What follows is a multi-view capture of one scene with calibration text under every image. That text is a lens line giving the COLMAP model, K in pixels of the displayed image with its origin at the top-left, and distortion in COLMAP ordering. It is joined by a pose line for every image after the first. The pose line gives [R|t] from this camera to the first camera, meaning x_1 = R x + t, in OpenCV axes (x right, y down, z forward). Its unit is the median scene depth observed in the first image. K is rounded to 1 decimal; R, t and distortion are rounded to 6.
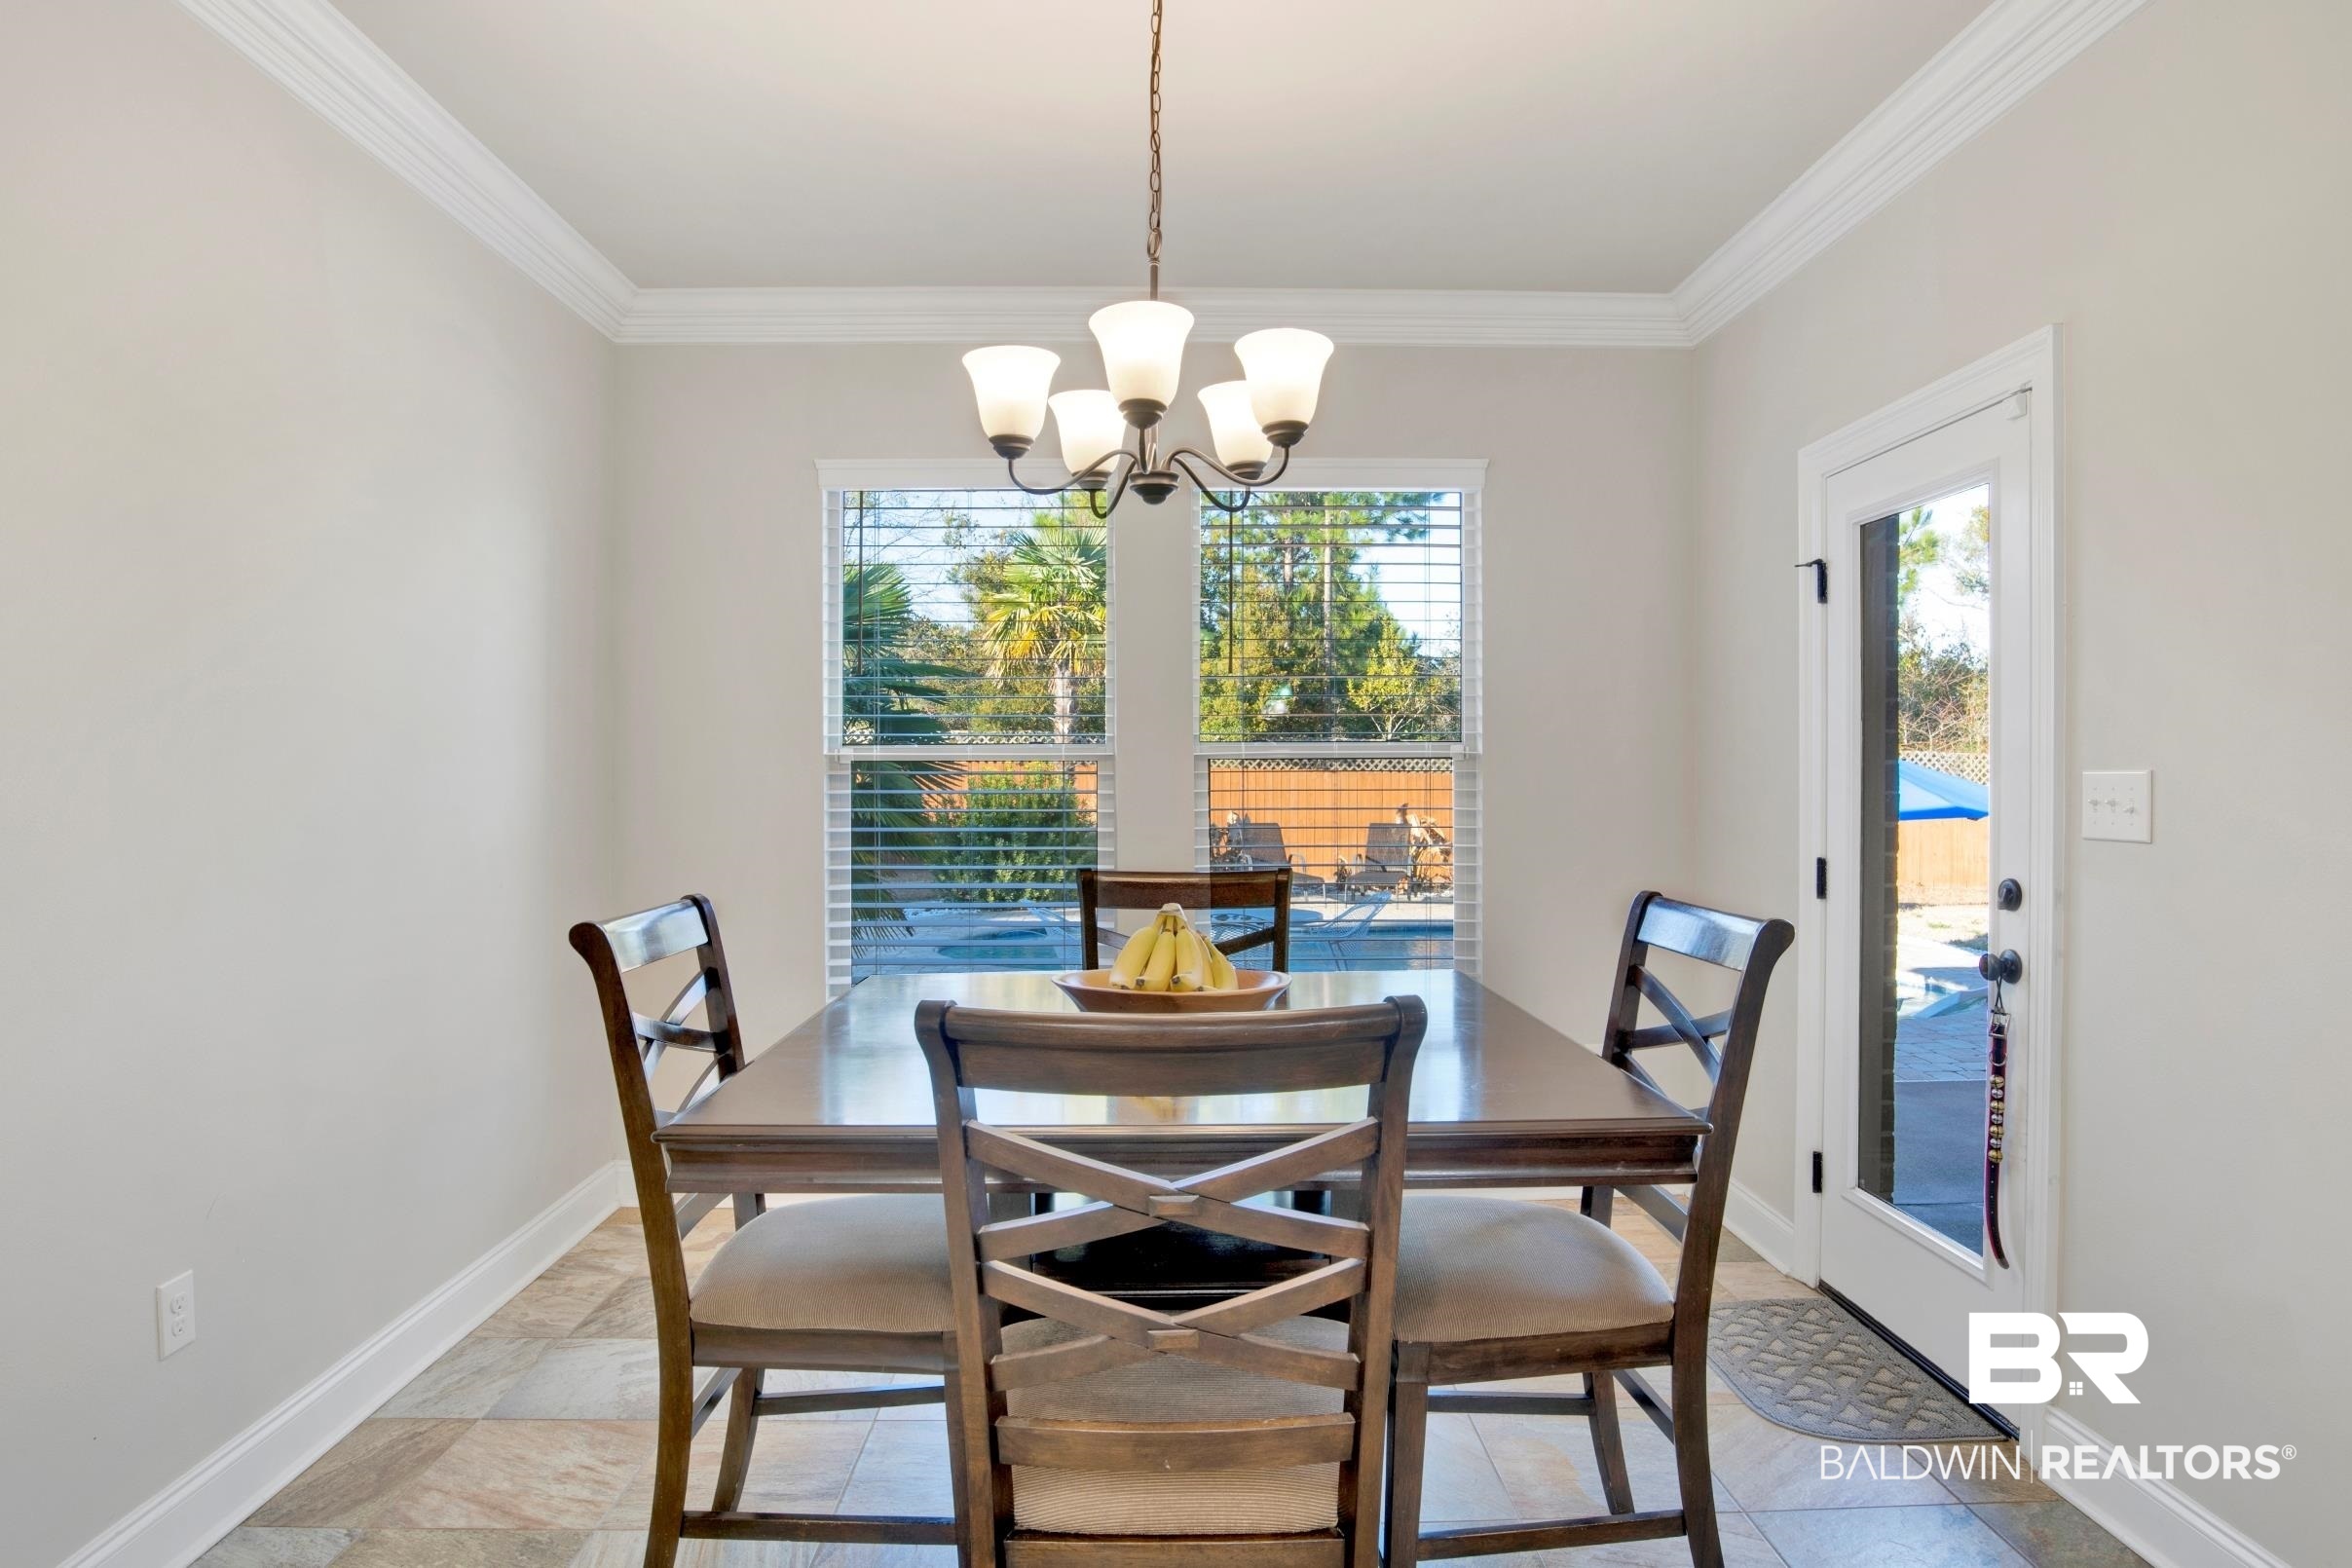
lens RADIAL K [[1349.8, 0, 1184.4], [0, 1349.8, 780.3], [0, 0, 1]] dist [-0.040667, -0.001847]
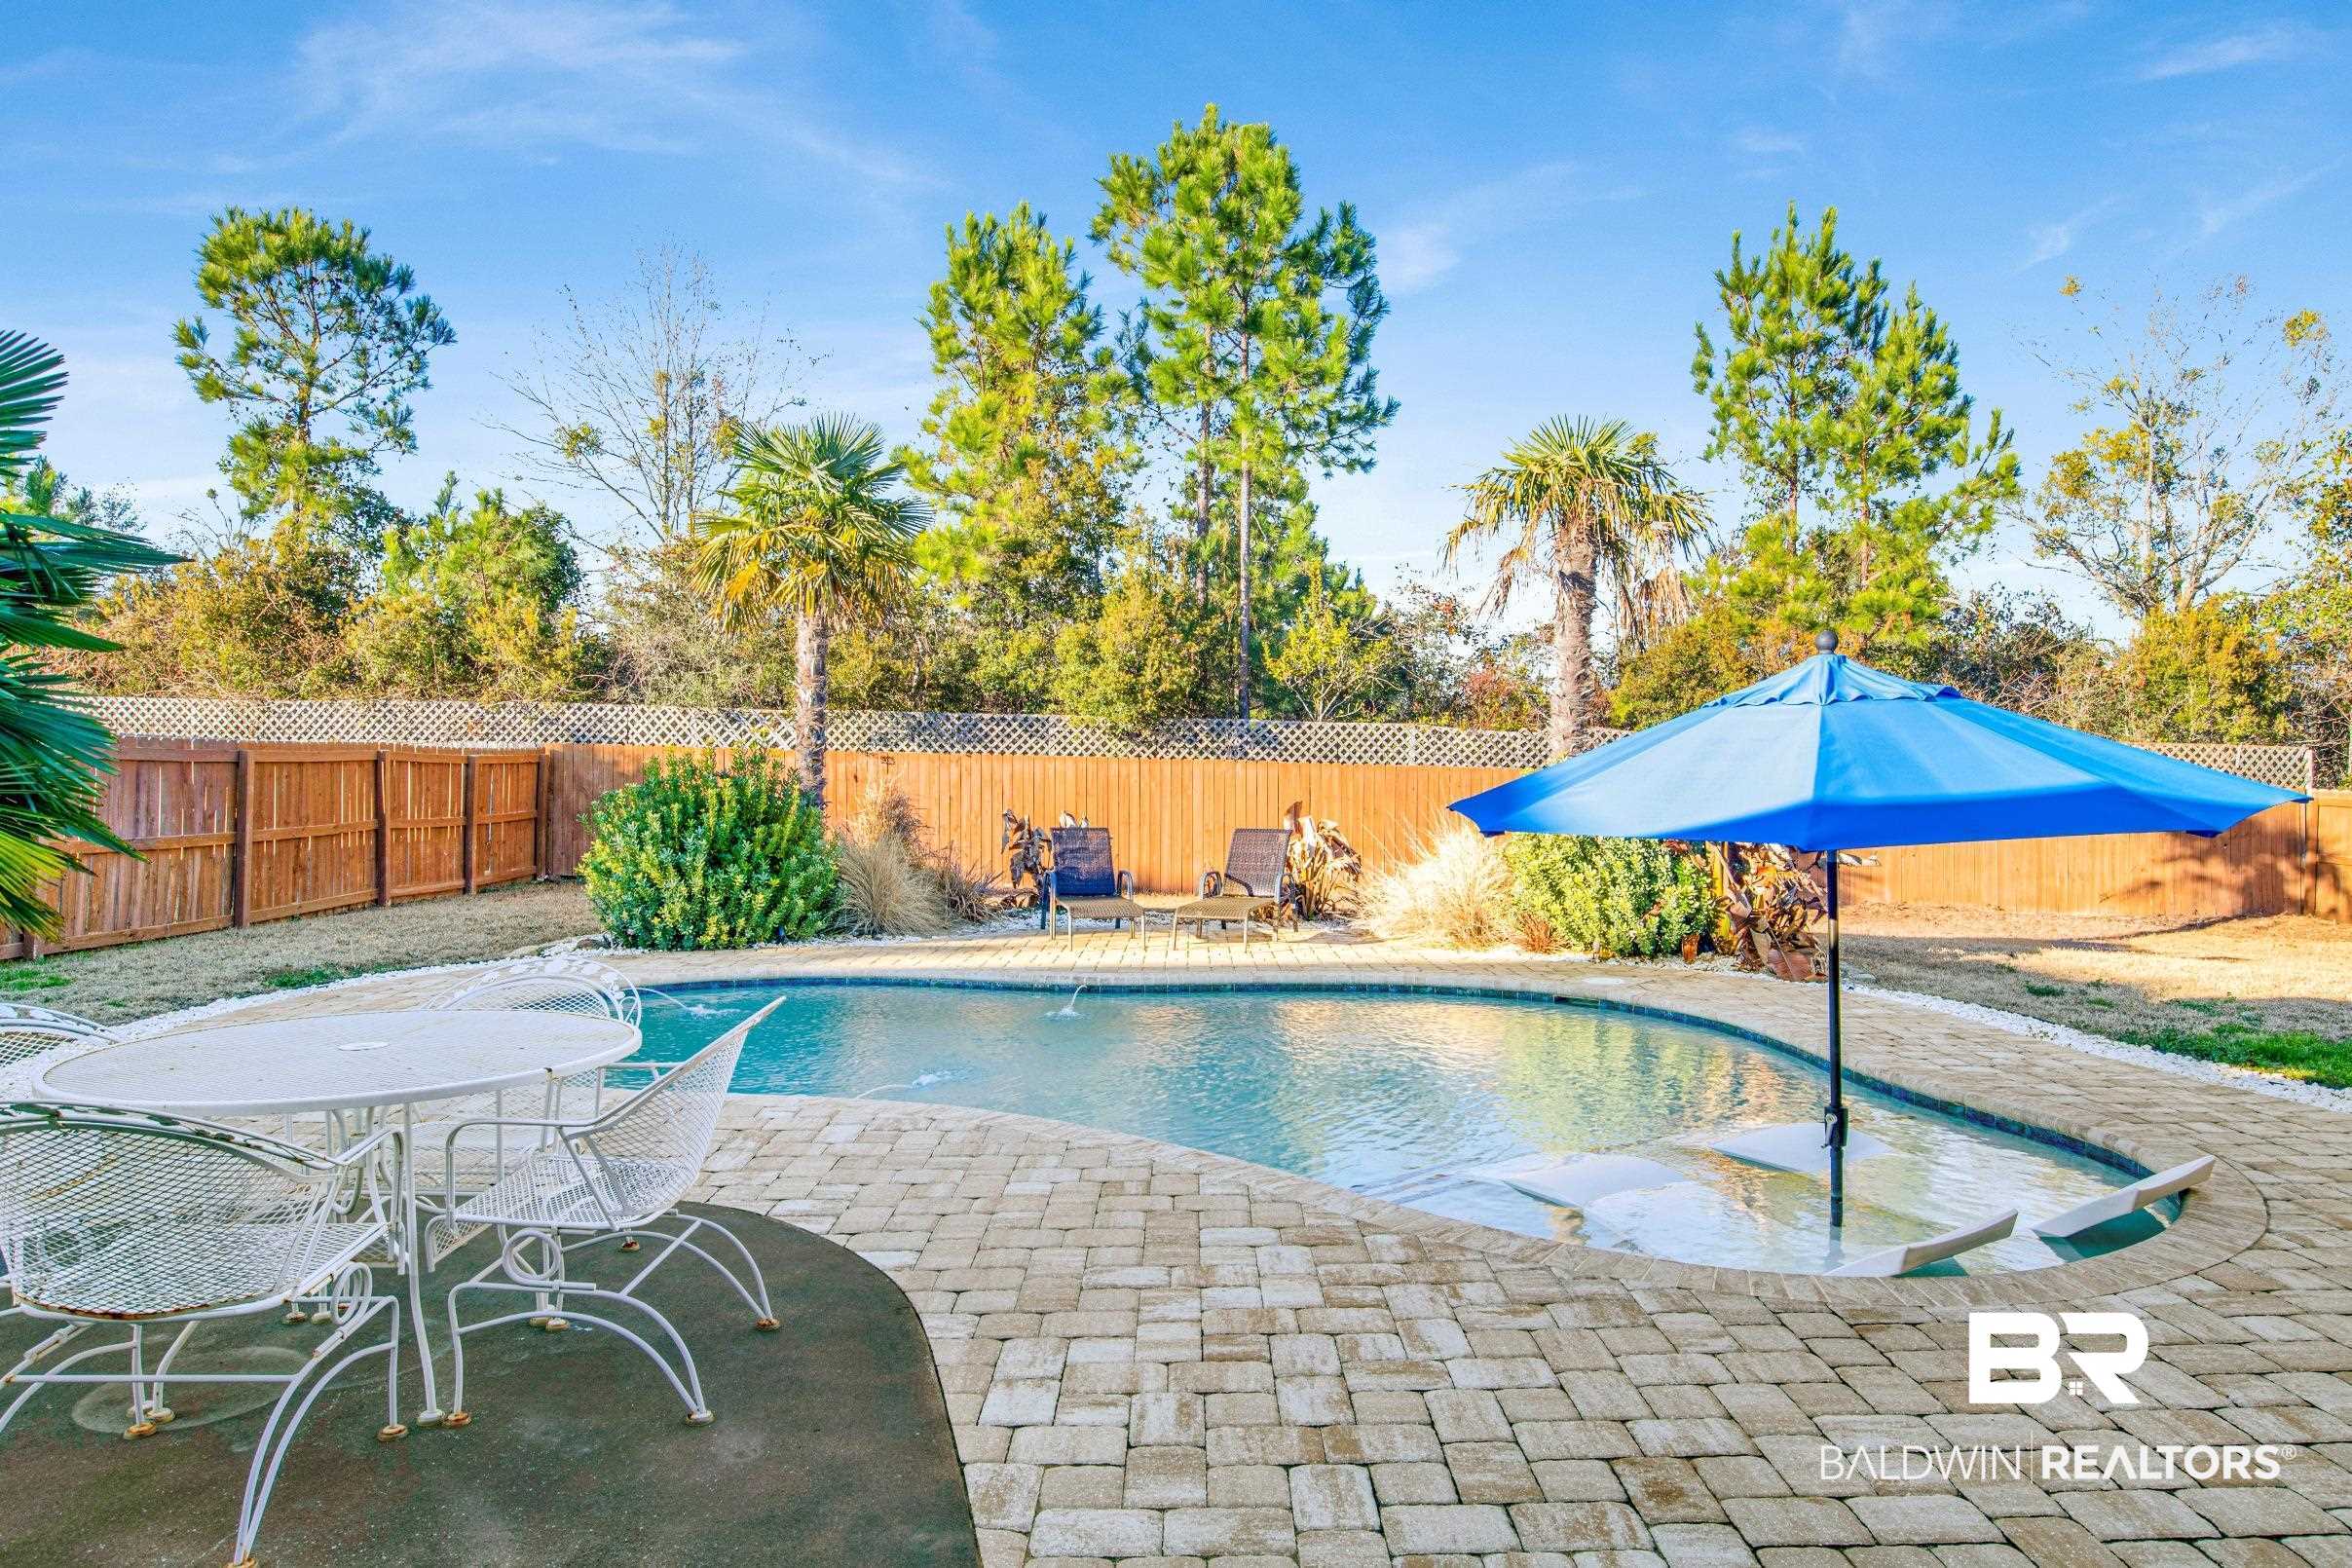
lens RADIAL K [[1418.0, 0, 1157.1], [0, 1418.0, 750.0], [0, 0, 1]] dist [-0.050405, 0.014357]
pose [[0.999446, 0.001134, -0.033259, 0.085912], [-0.001776, 0.999813, -0.019282, 0.003085], [0.033231, 0.019331, 0.999261, 0.168682]]
